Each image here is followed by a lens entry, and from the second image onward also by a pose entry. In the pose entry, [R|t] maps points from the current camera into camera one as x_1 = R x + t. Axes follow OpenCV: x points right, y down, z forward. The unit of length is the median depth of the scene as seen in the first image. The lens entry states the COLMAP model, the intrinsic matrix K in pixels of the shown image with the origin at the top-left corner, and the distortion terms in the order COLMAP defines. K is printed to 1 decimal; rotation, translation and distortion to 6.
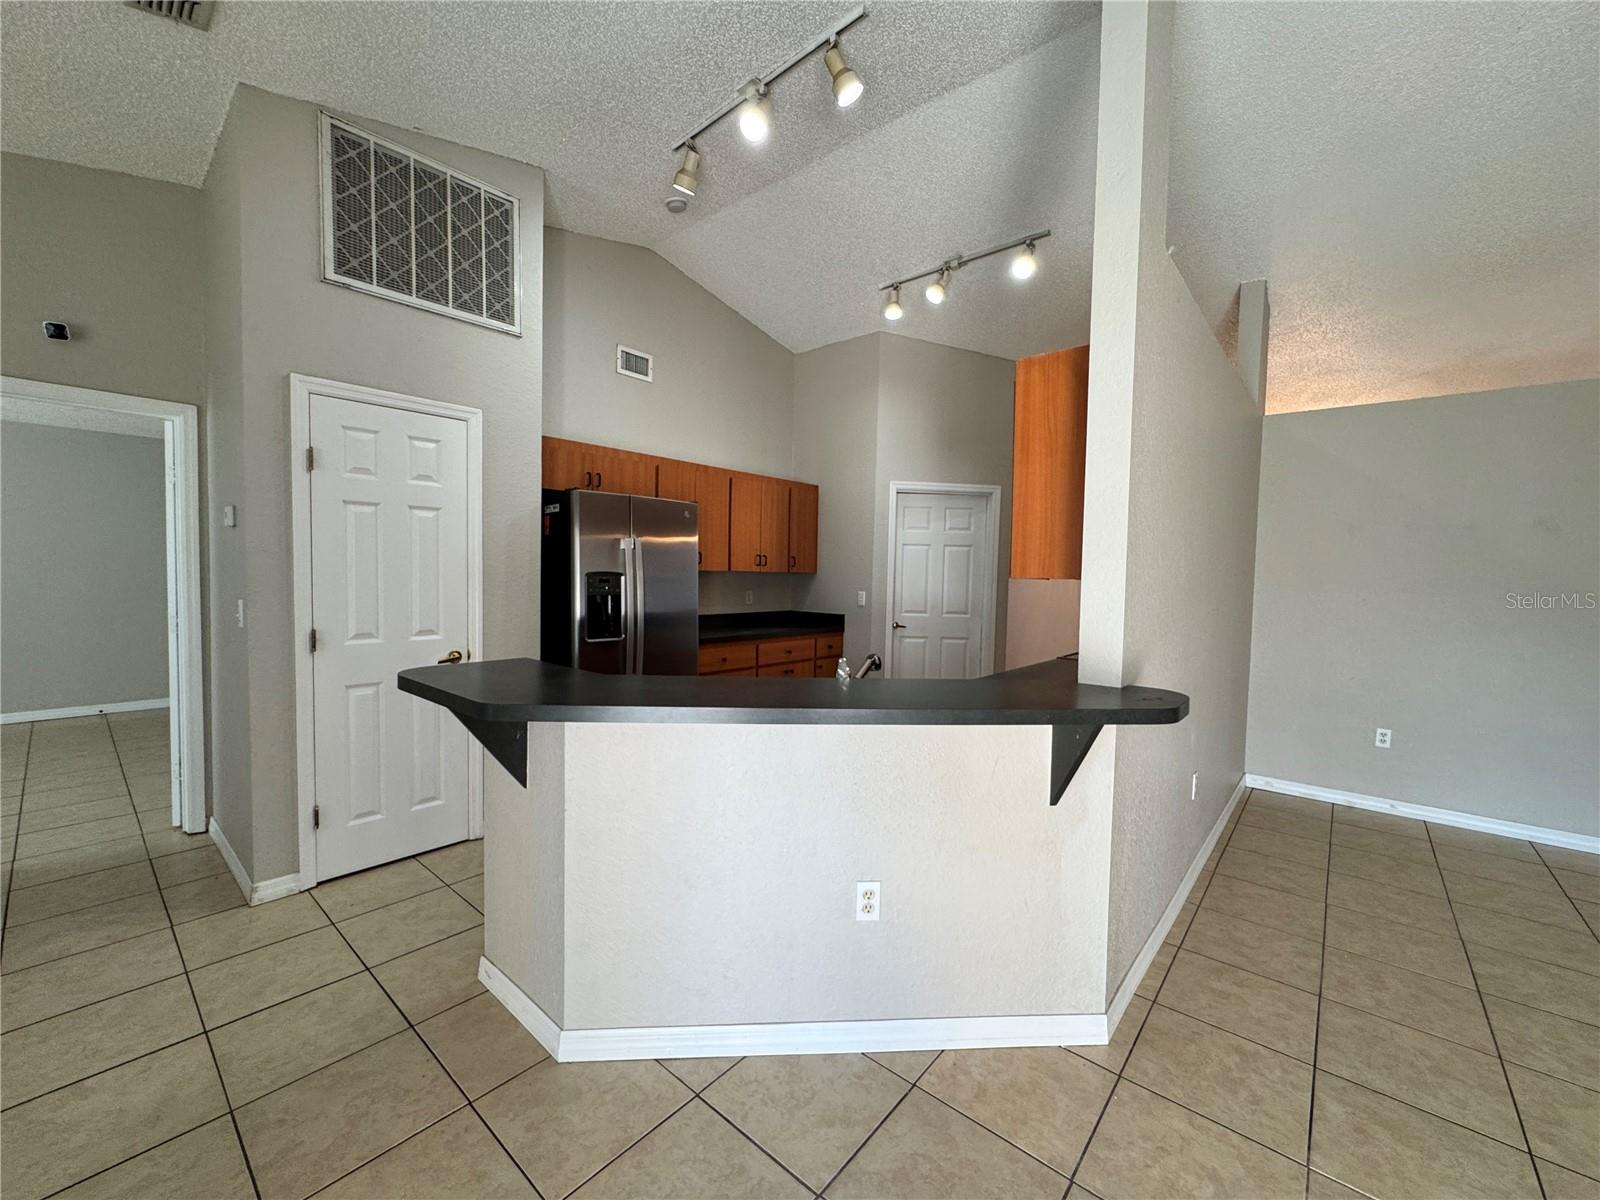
lens RADIAL K [[645.1, 0, 790.3], [0, 645.1, 598.4], [0, 0, 1]] dist [-0.003000, 0.000779]
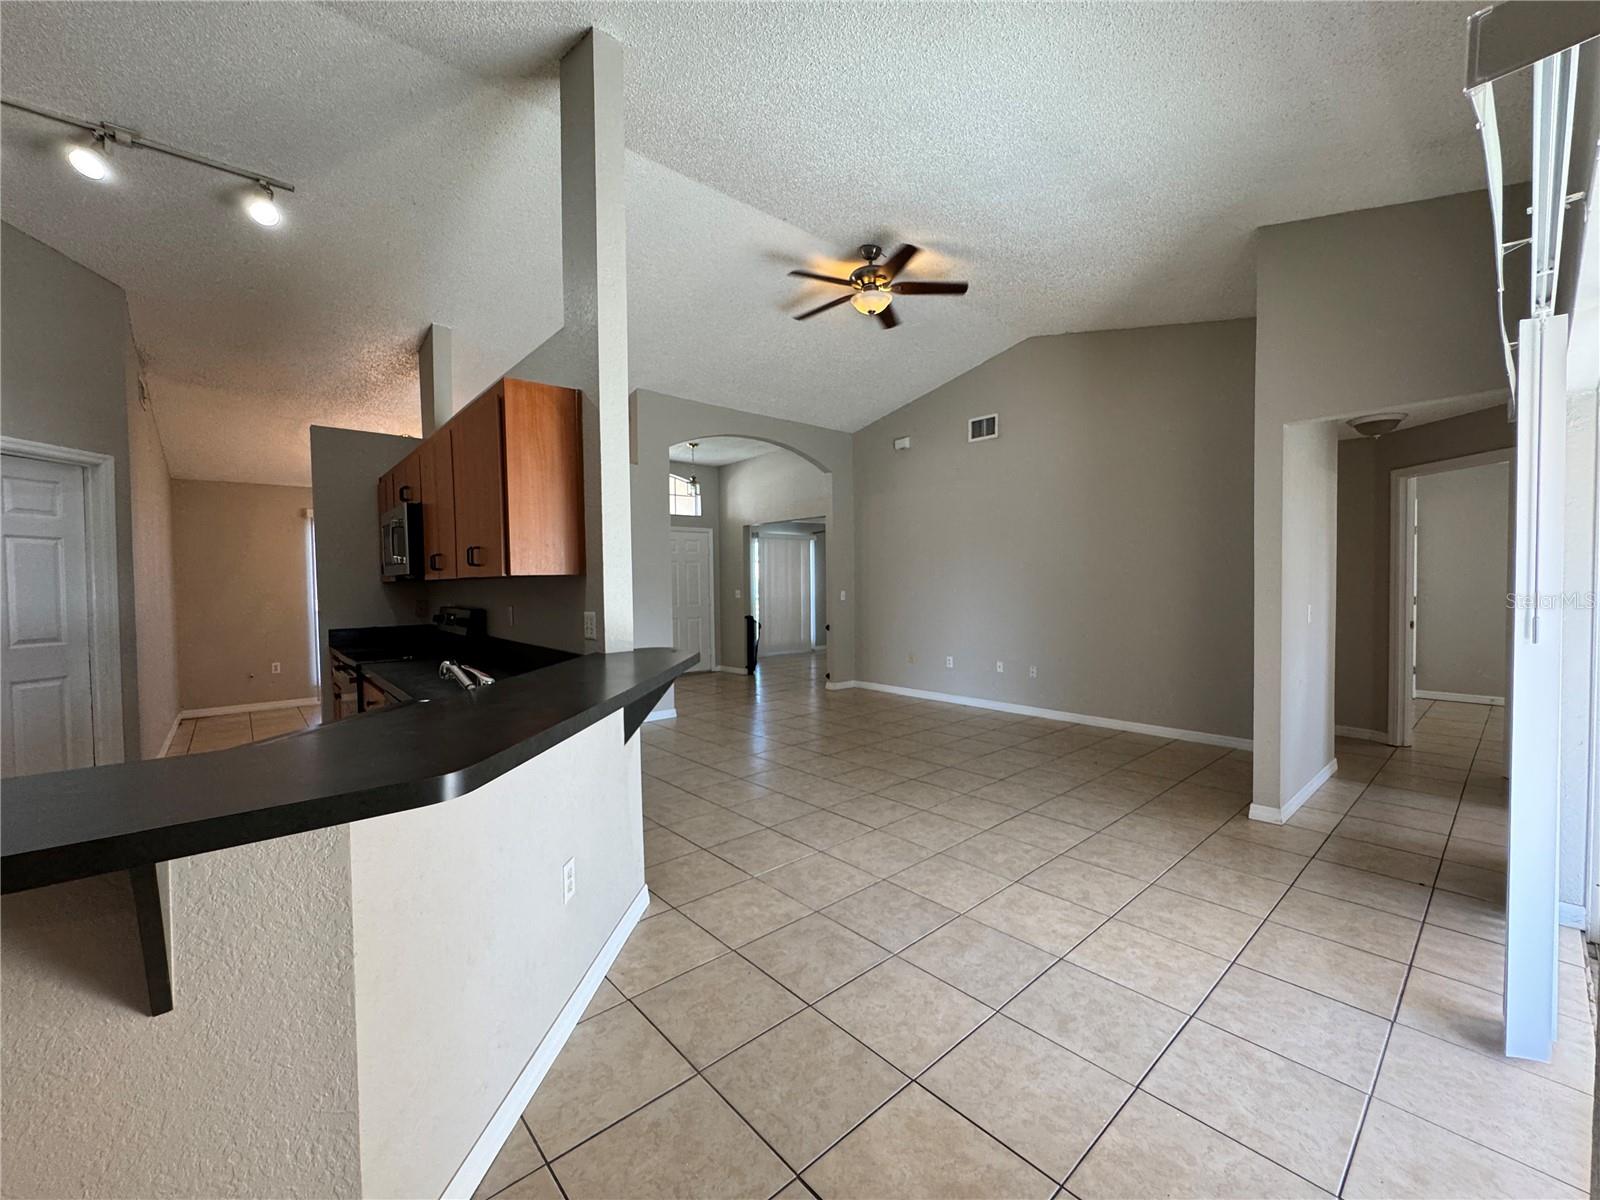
lens RADIAL K [[645.1, 0, 803.3], [0, 645.1, 601.3], [0, 0, 1]] dist [-0.003000, 0.000779]
pose [[0.129695, -0.052978, 0.990138, -0.550068], [0.055665, 0.997386, 0.046074, -0.008948], [-0.989990, 0.049140, 0.132305, 0.296602]]
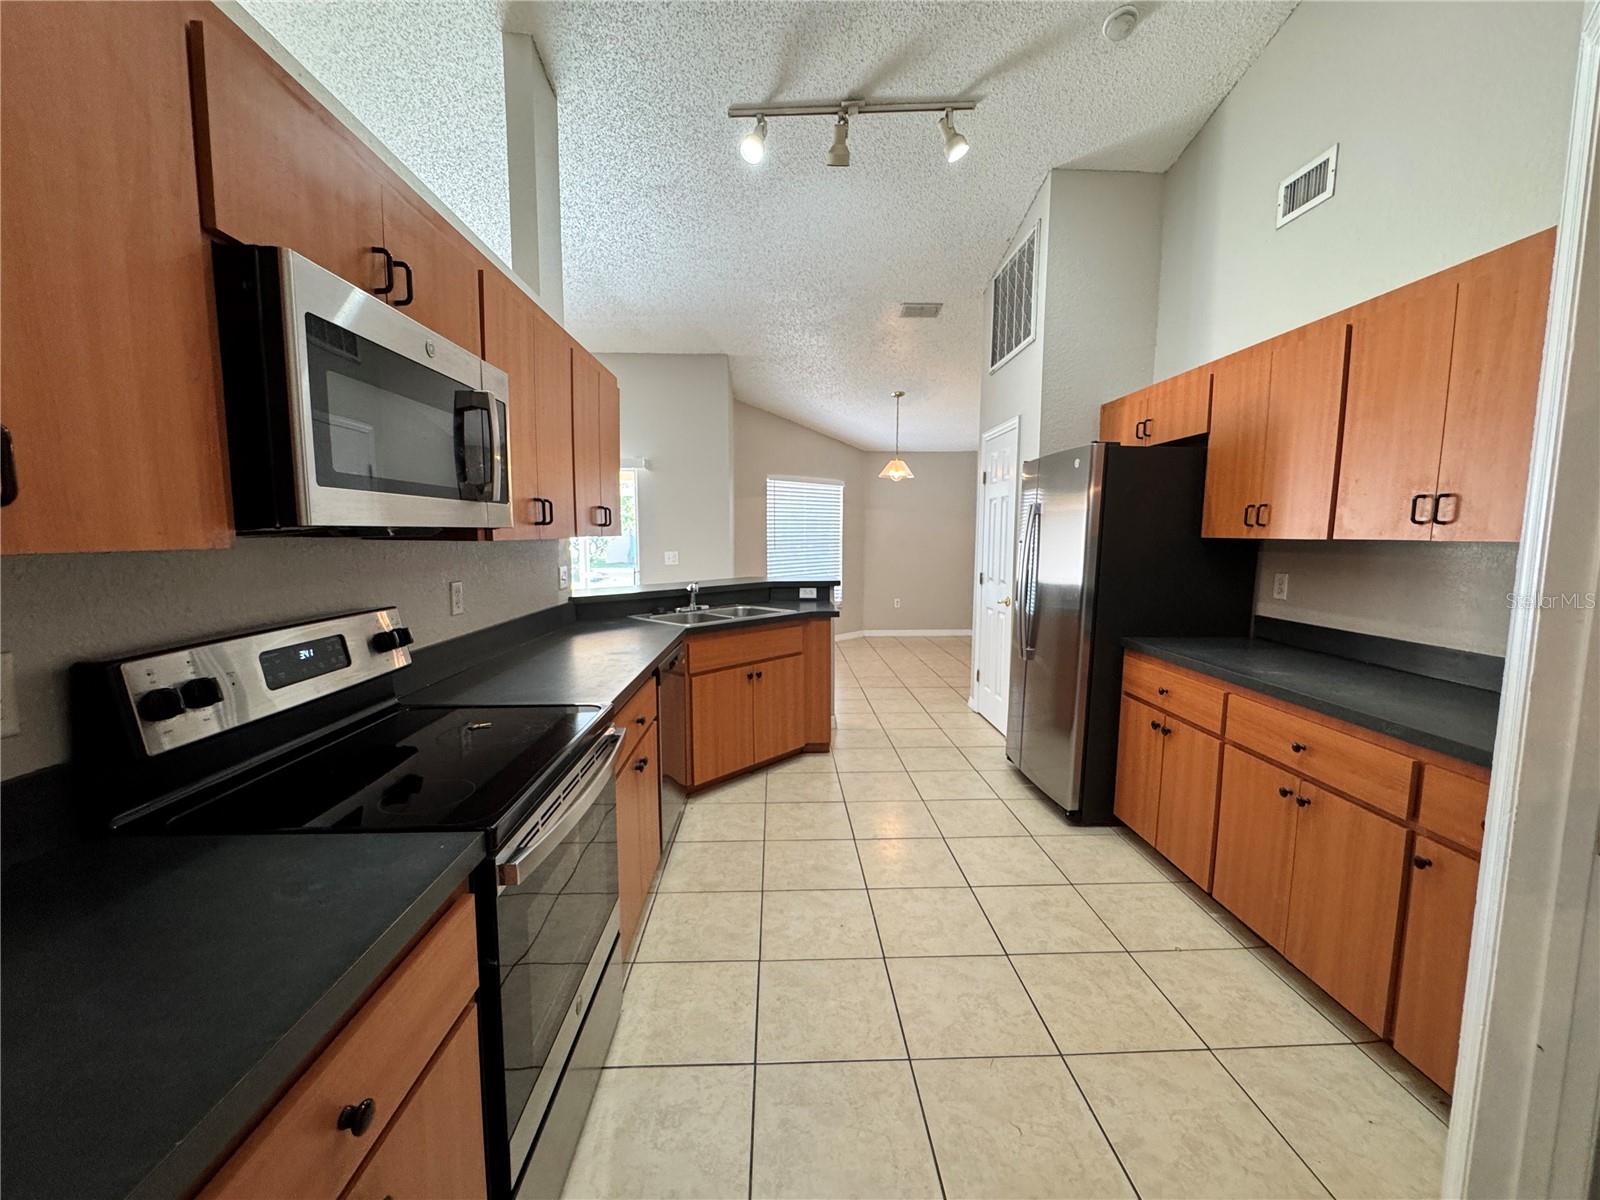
lens RADIAL K [[645.1, 0, 804.2], [0, 645.1, 599.8], [0, 0, 1]] dist [-0.003000, 0.000779]
pose [[-0.721763, 0.050481, -0.690297, 0.832558], [-0.045936, 0.991644, 0.120549, -0.066211], [0.690614, 0.118717, -0.713413, 1.855302]]
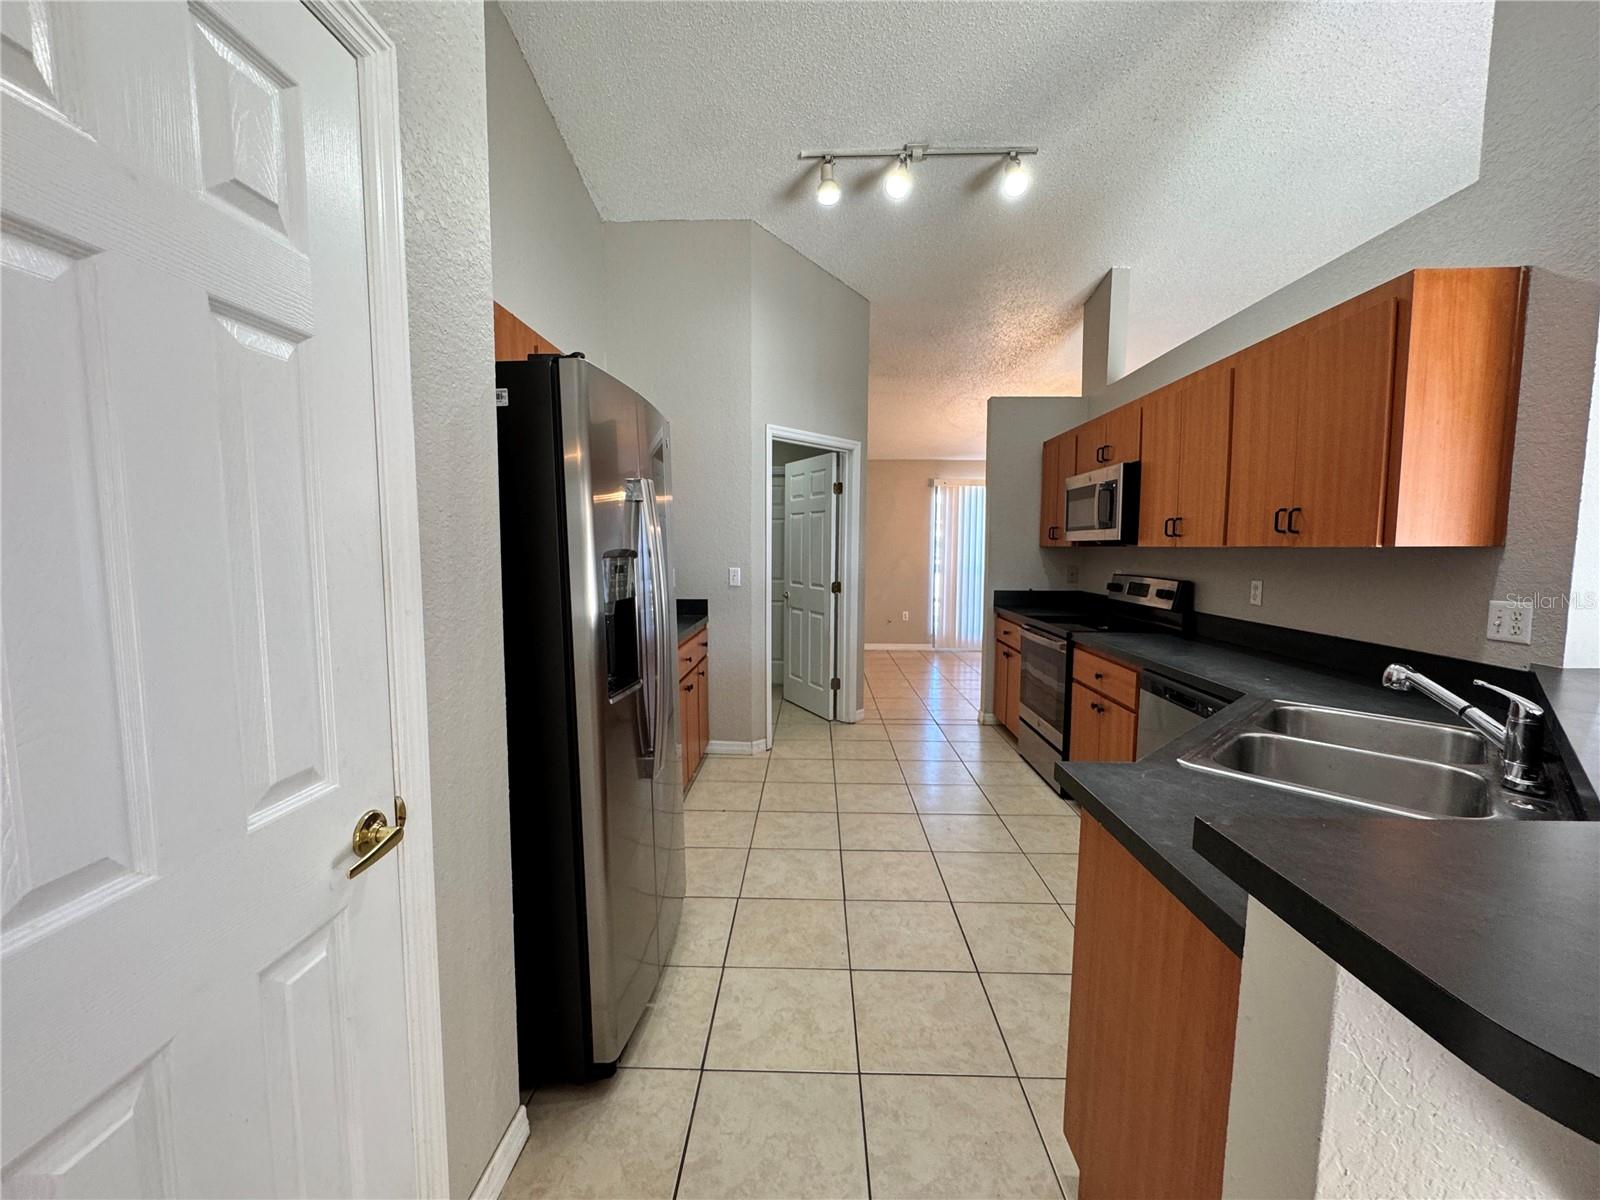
lens RADIAL K [[645.1, 0, 798.1], [0, 645.1, 600.5], [0, 0, 1]] dist [-0.003000, 0.000779]
pose [[0.769262, -0.071841, 0.634882, -0.603386], [0.038103, 0.997048, 0.066654, -0.037488], [-0.637796, -0.027083, 0.769729, 0.691089]]
